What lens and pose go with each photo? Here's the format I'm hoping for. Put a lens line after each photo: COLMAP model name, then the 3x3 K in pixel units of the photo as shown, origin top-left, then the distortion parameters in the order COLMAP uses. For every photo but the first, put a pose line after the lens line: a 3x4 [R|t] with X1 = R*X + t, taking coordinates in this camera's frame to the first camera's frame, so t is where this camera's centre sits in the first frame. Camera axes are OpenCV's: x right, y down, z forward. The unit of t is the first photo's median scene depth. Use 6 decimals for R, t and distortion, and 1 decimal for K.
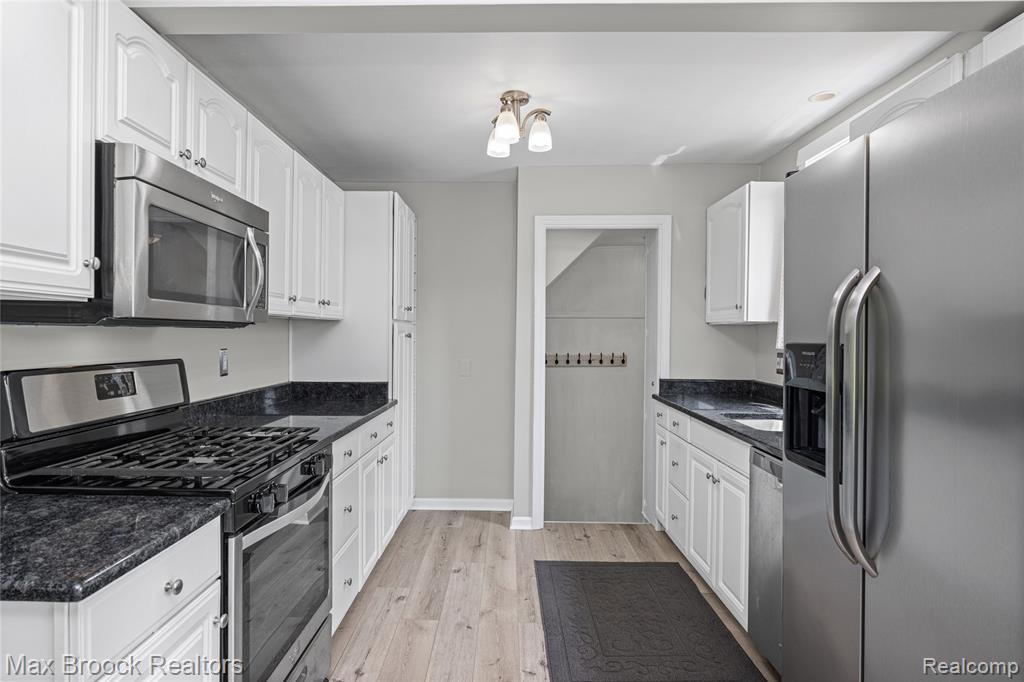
lens RADIAL K [[562.0, 0, 481.4], [0, 562.0, 341.4], [0, 0, 1]] dist [0.010092, -0.004183]
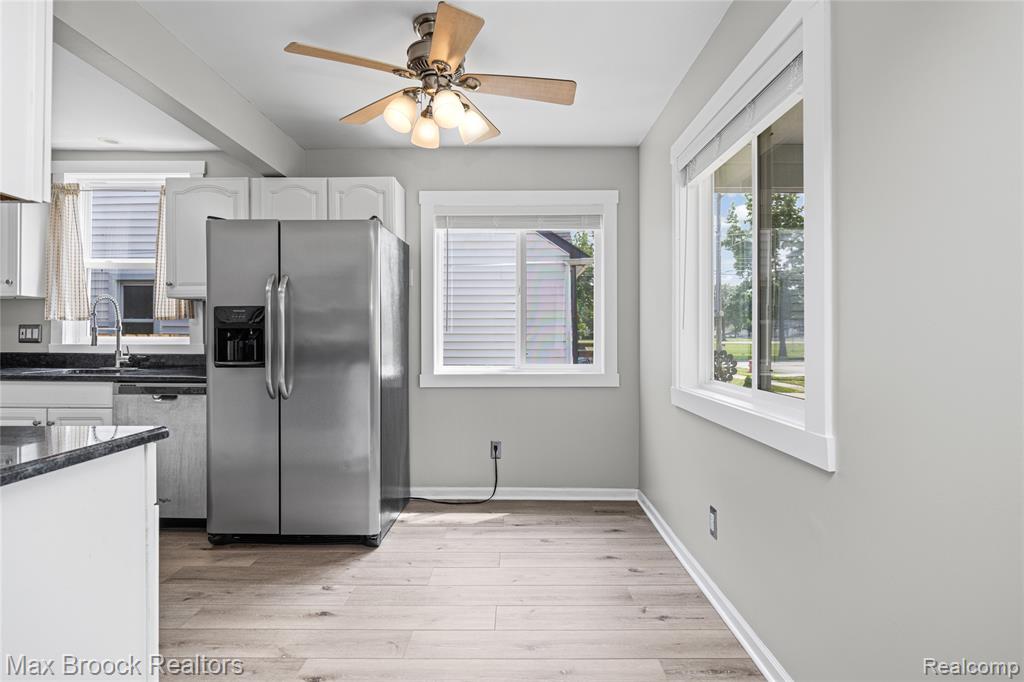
lens RADIAL K [[526.8, 0, 516.5], [0, 526.8, 335.6], [0, 0, 1]] dist [0.003440, 0.000355]
pose [[-0.031206, -0.005357, 0.999499, -0.578946], [0.010835, 0.999925, 0.005697, 0.046465], [-0.999454, 0.011007, -0.031146, 0.018202]]
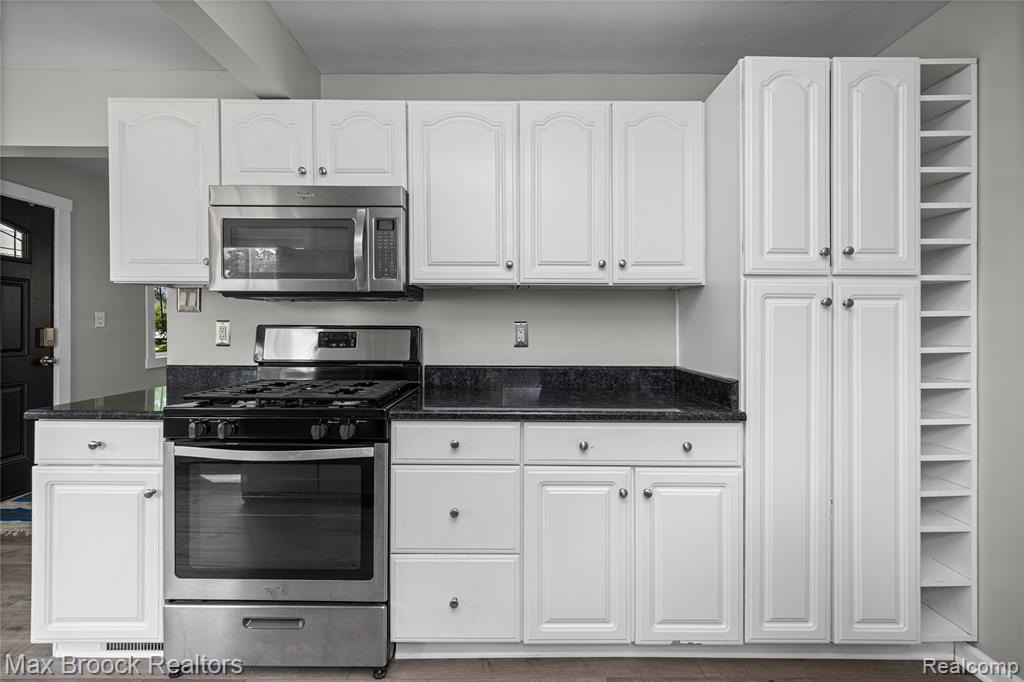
lens RADIAL K [[444.1, 0, 522.5], [0, 444.1, 325.1], [0, 0, 1]] dist [0.000930, -0.000583]
pose [[0.055258, -0.006117, -0.998453, 0.287571], [-0.017566, 0.999821, -0.007098, 0.019676], [0.998318, 0.017931, 0.055141, 0.736507]]
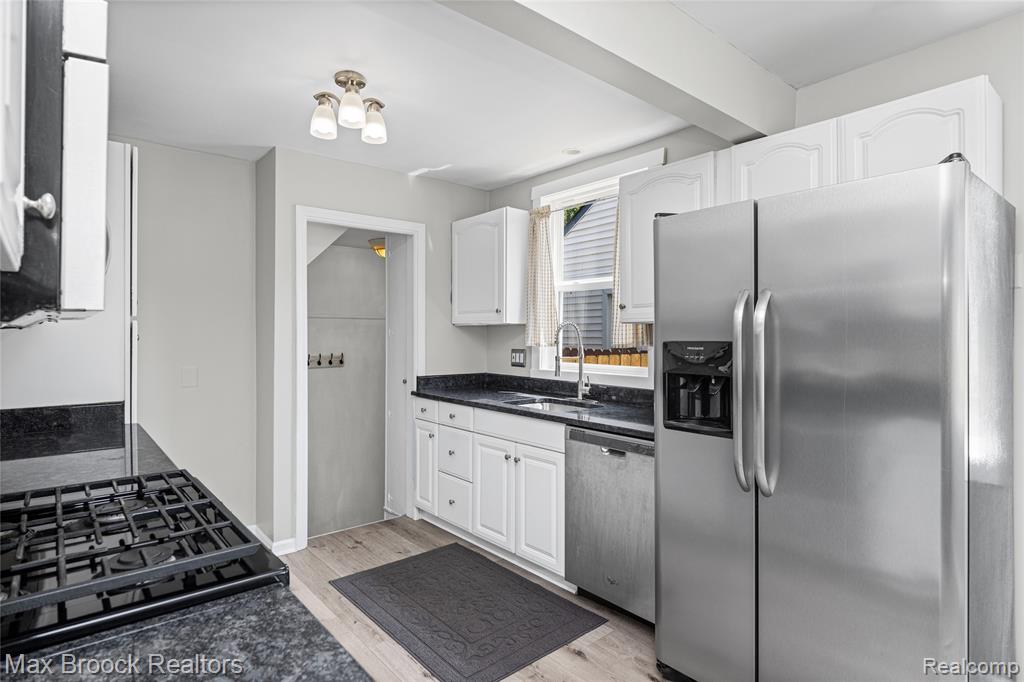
lens RADIAL K [[546.9, 0, 501.0], [0, 546.9, 334.8], [0, 0, 1]] dist [0.007640, -0.003558]
pose [[0.743547, -0.005951, 0.668657, -0.278126], [0.012917, 0.999902, -0.005465, -0.004503], [-0.668559, 0.012701, 0.743551, 0.134563]]
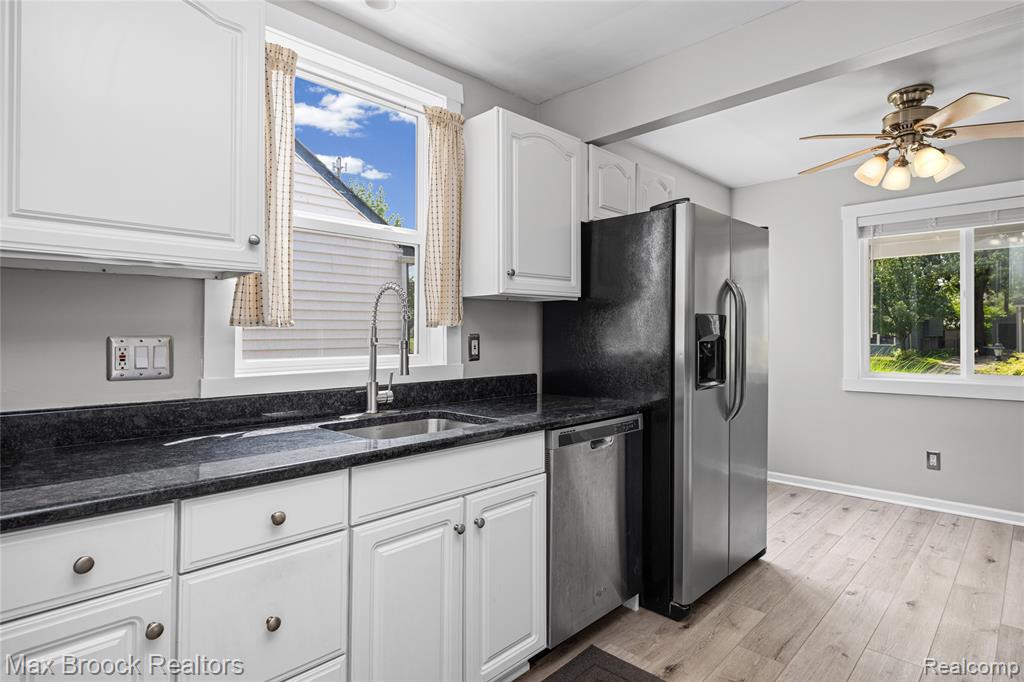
lens RADIAL K [[546.9, 0, 509.5], [0, 546.9, 330.3], [0, 0, 1]] dist [0.007640, -0.003558]
pose [[-0.750578, -0.000663, 0.660781, -0.023411], [0.007159, 0.999933, 0.009135, 0.013251], [-0.660743, 0.011587, -0.750523, 1.108578]]
